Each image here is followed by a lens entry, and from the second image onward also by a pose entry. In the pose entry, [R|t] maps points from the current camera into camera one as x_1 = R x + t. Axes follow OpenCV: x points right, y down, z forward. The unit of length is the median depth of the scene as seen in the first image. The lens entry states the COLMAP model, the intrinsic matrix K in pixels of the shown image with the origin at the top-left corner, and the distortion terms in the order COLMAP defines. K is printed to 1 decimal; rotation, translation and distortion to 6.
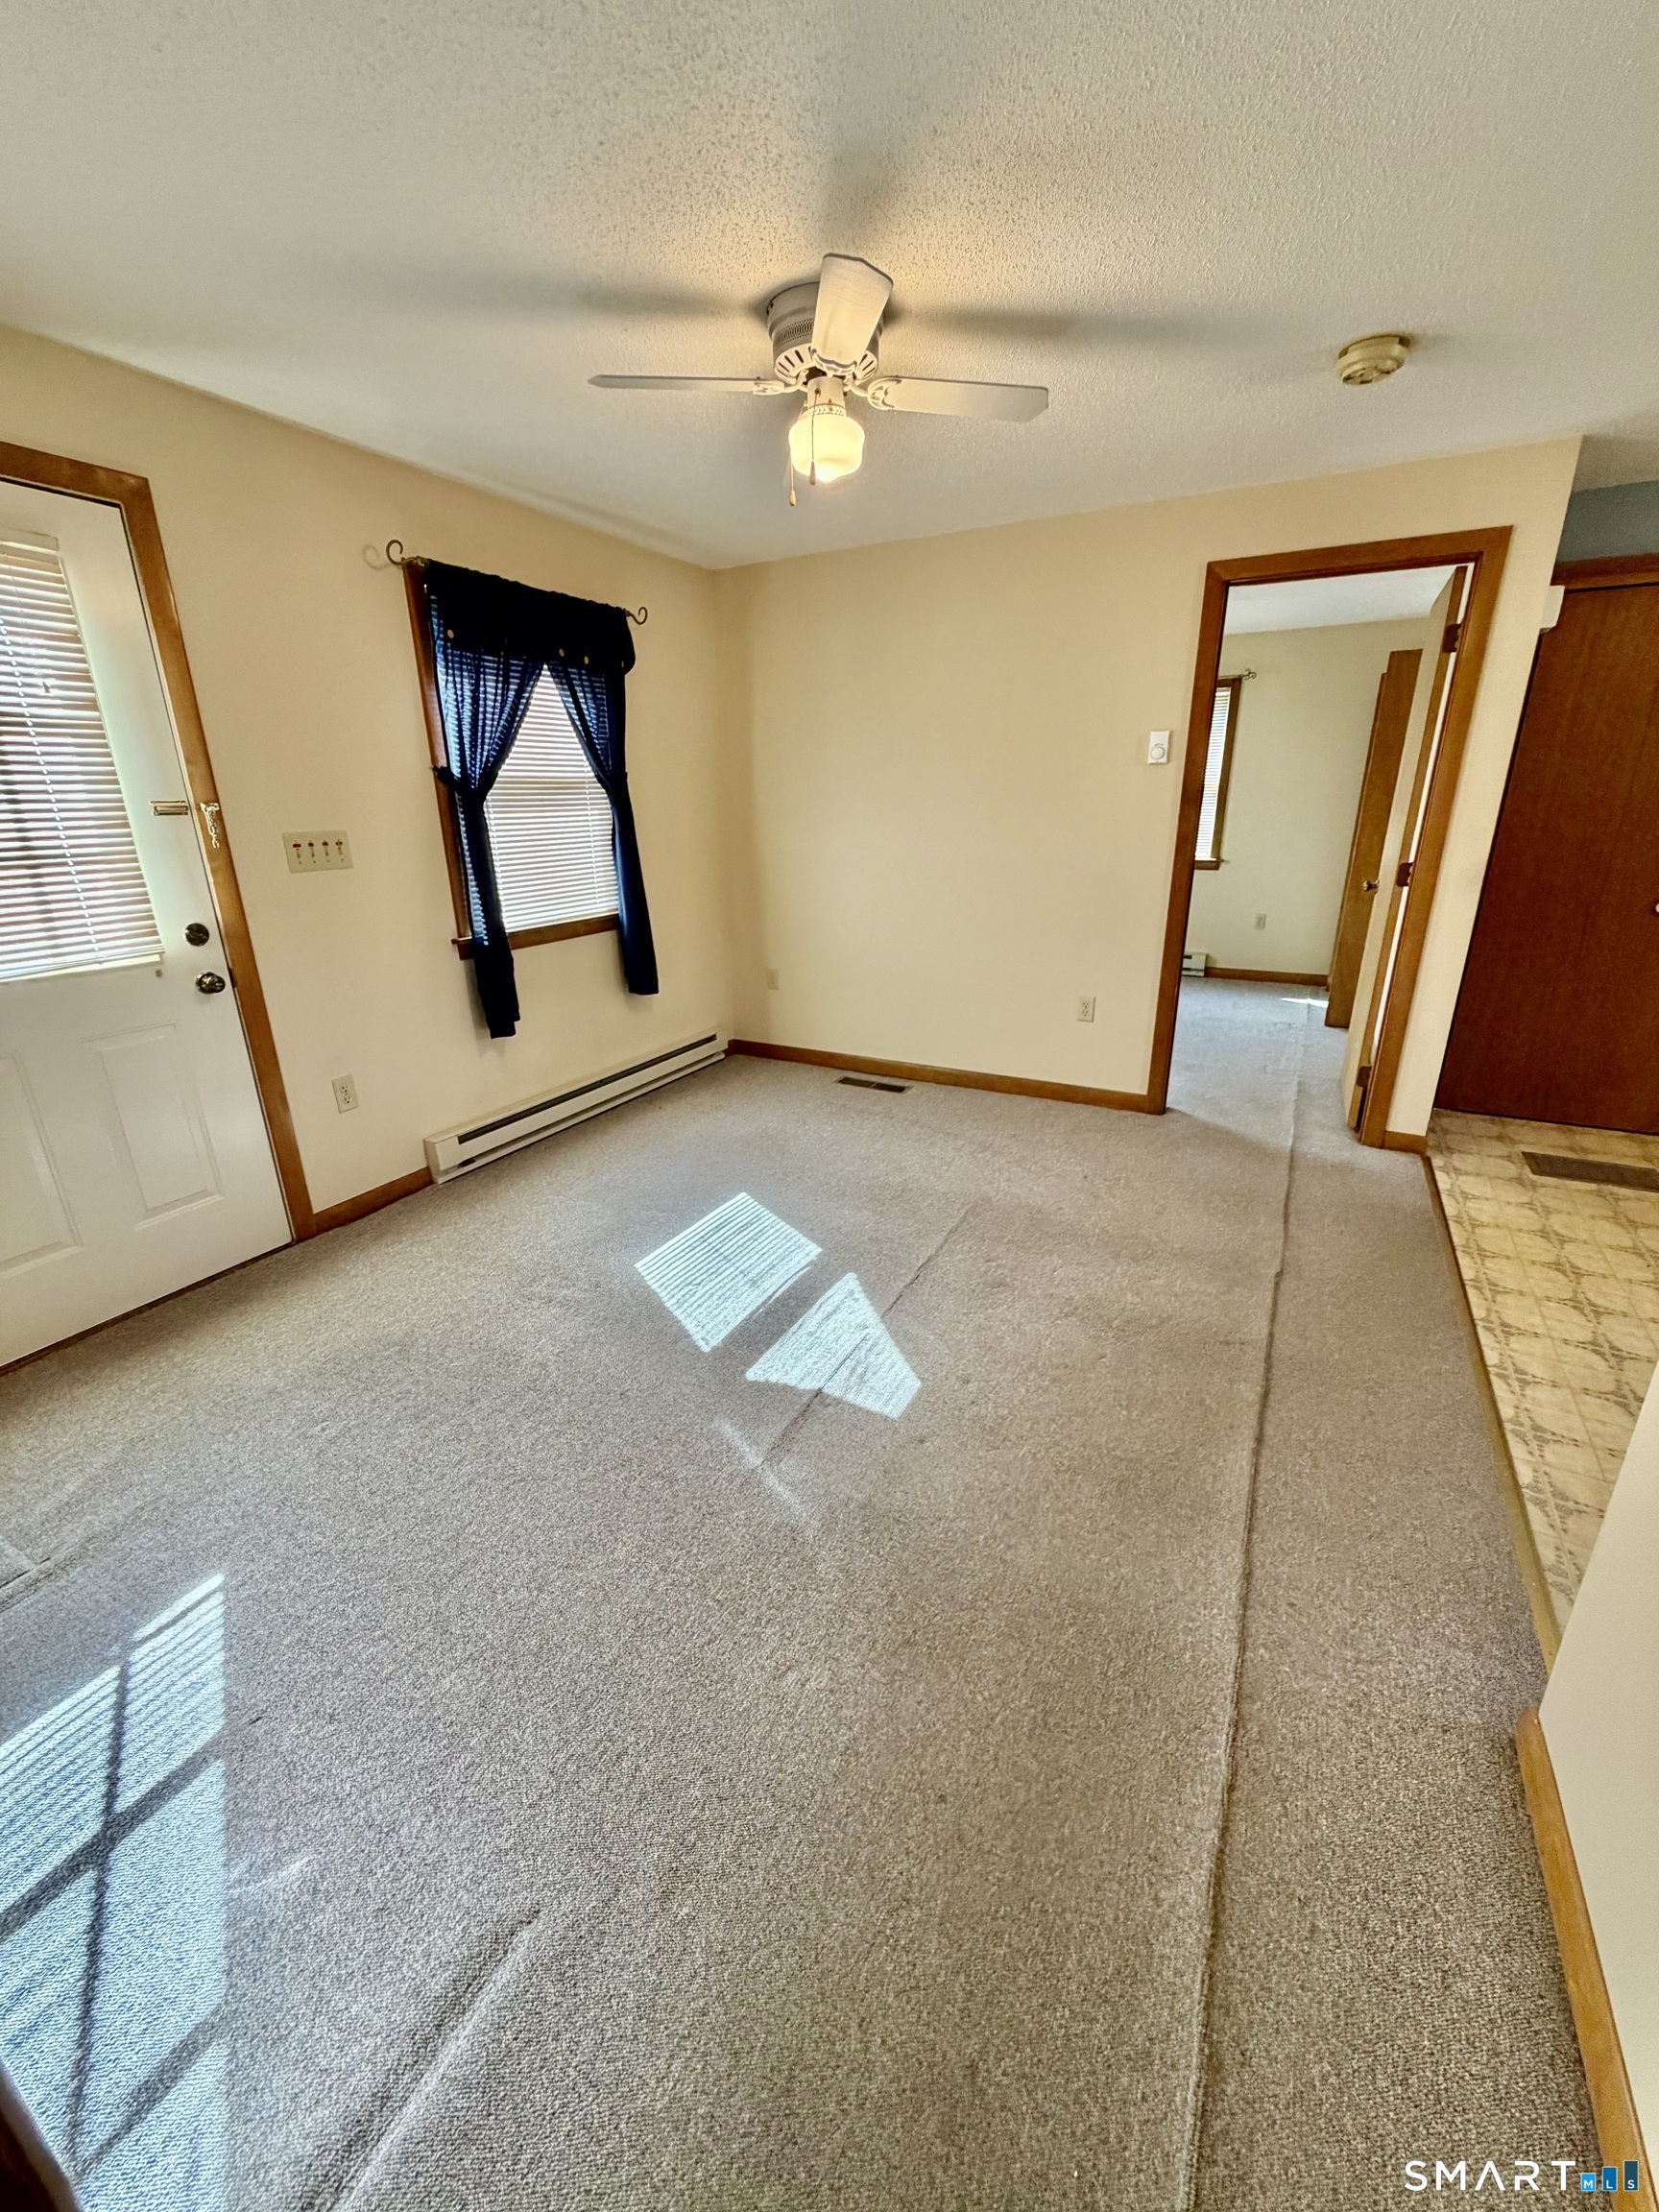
lens RADIAL K [[884.4, 0, 830.6], [0, 884.4, 1091.0], [0, 0, 1]] dist [-0.000562, 0.000005]
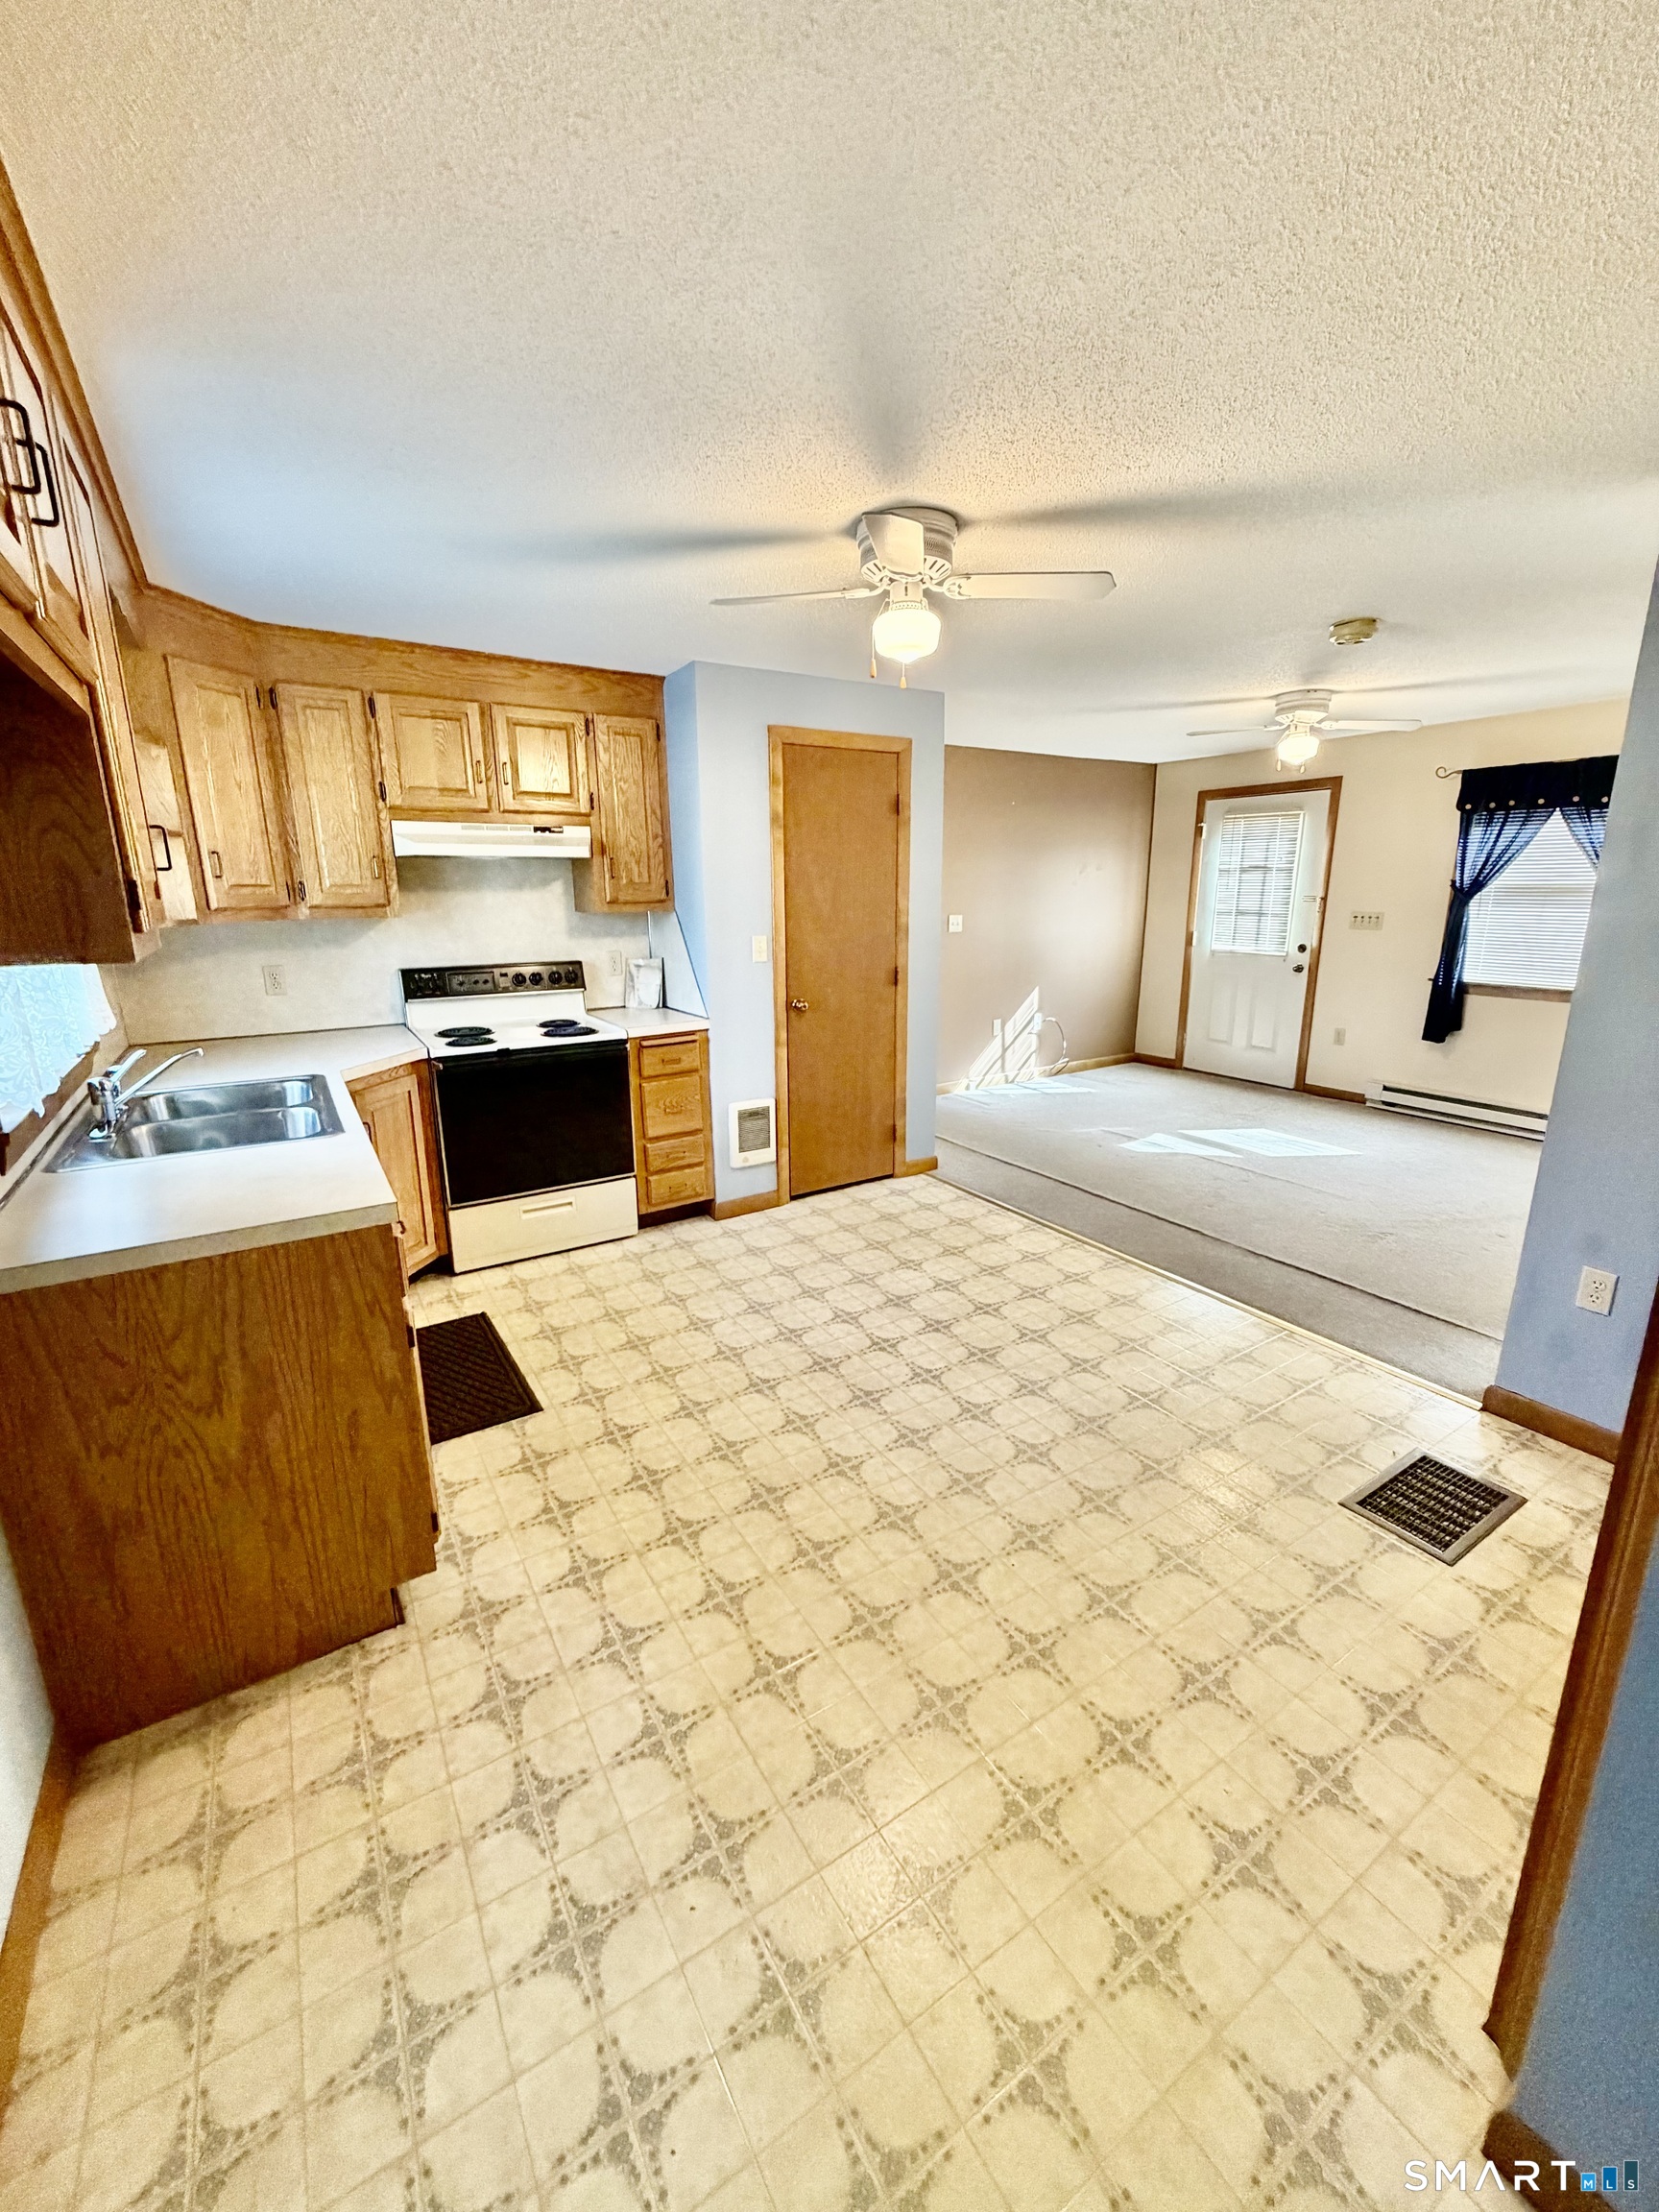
lens RADIAL K [[879.0, 0, 828.4], [0, 879.0, 1101.7], [0, 0, 1]] dist [-0.000286, 0.000164]
pose [[-0.500805, 0.218592, -0.837504, 1.847431], [-0.270689, 0.879500, 0.391418, -0.353100], [0.822145, 0.422727, -0.381287, 0.899938]]
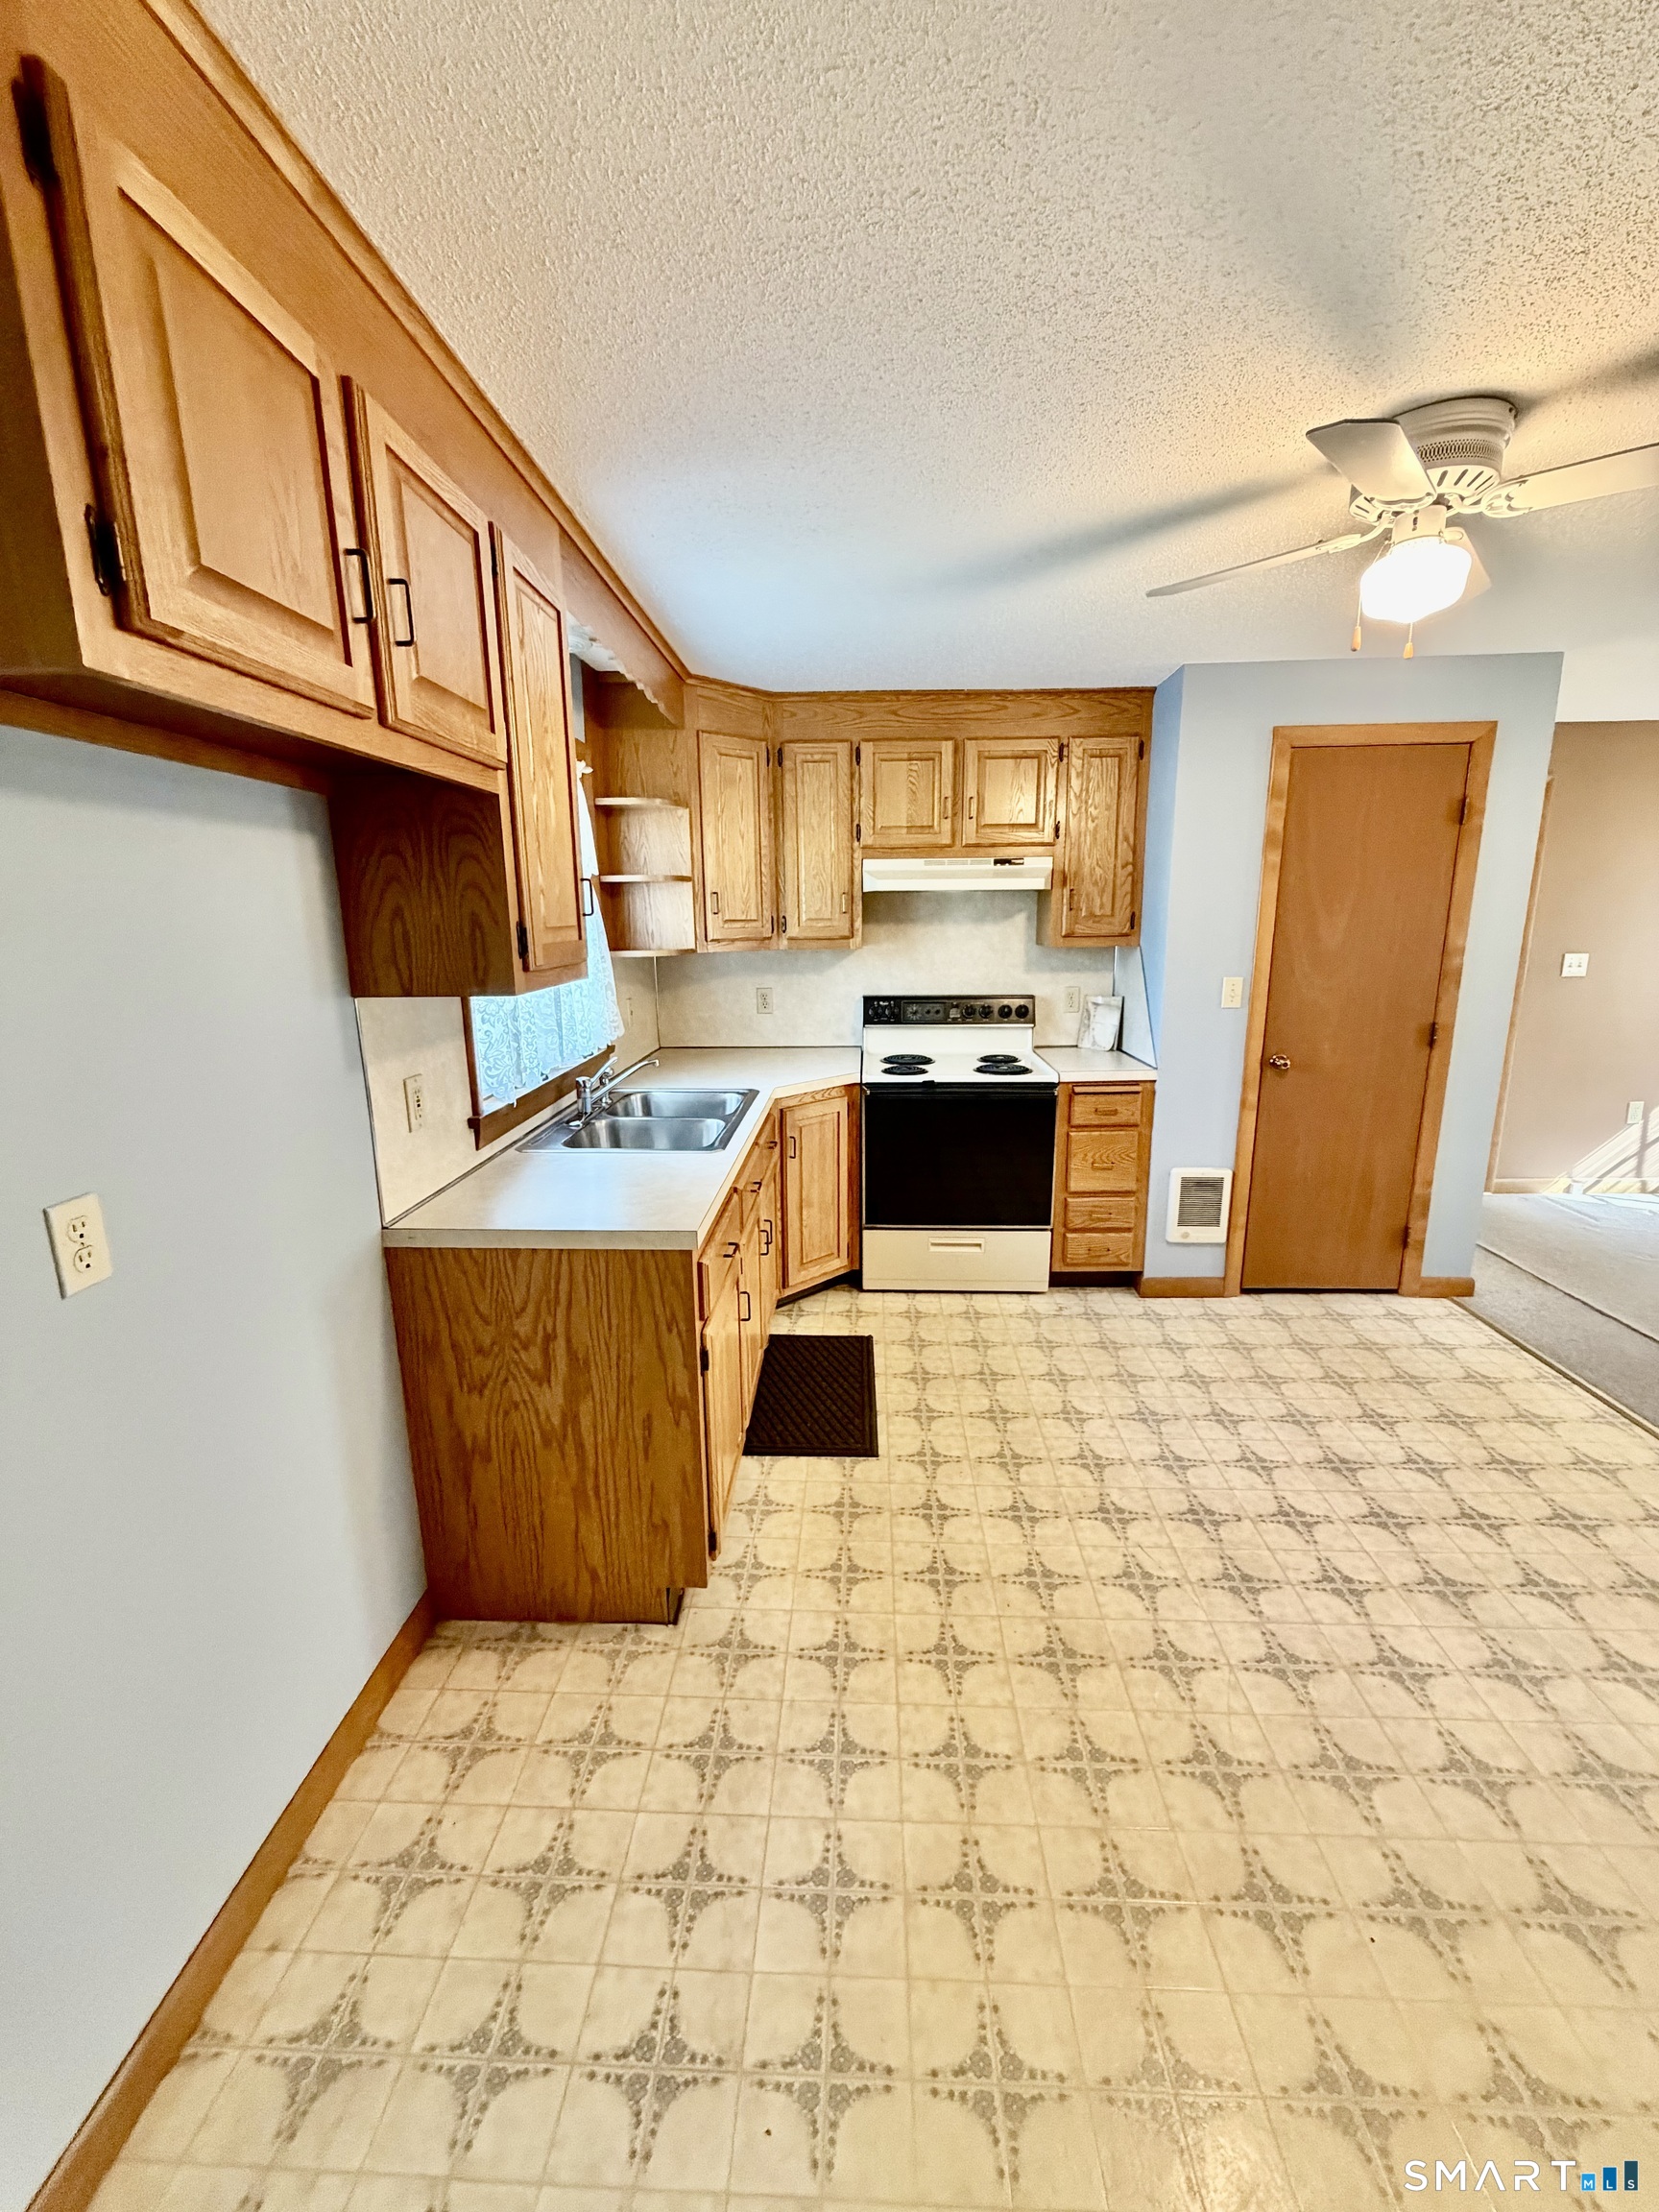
lens RADIAL K [[879.0, 0, 828.4], [0, 879.0, 1101.7], [0, 0, 1]] dist [-0.000286, 0.000164]
pose [[-0.904250, 0.108061, -0.413104, 1.679453], [-0.119859, 0.864319, 0.488454, -0.374291], [0.409836, 0.491199, -0.768608, 0.930898]]
